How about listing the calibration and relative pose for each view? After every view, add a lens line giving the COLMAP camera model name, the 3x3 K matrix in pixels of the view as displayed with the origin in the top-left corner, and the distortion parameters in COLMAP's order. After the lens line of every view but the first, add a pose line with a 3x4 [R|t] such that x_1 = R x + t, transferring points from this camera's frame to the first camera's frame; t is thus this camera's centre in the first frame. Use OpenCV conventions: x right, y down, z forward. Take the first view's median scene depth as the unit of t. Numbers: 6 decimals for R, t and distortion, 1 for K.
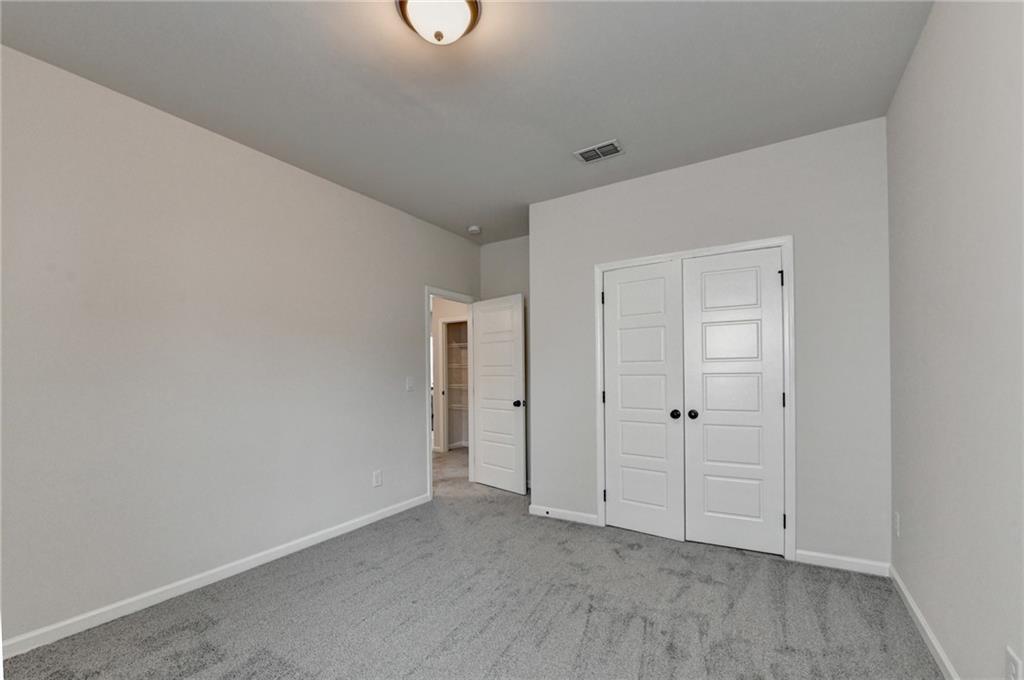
lens RADIAL K [[413.0, 0, 509.7], [0, 413.0, 353.3], [0, 0, 1]] dist [-0.008925, -0.000641]
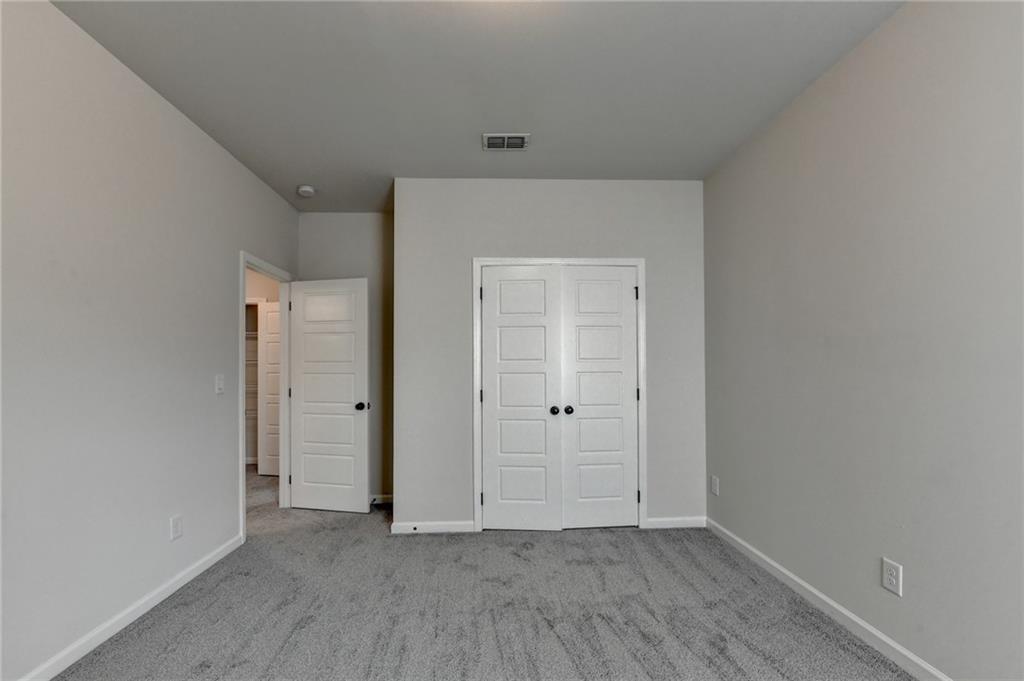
lens RADIAL K [[413.0, 0, 543.6], [0, 413.0, 348.2], [0, 0, 1]] dist [-0.008925, -0.000641]
pose [[0.840571, 0.035638, 0.540527, -0.197017], [-0.031567, 0.999360, -0.016800, 0.007147], [-0.540780, -0.002941, 0.841159, 0.128204]]
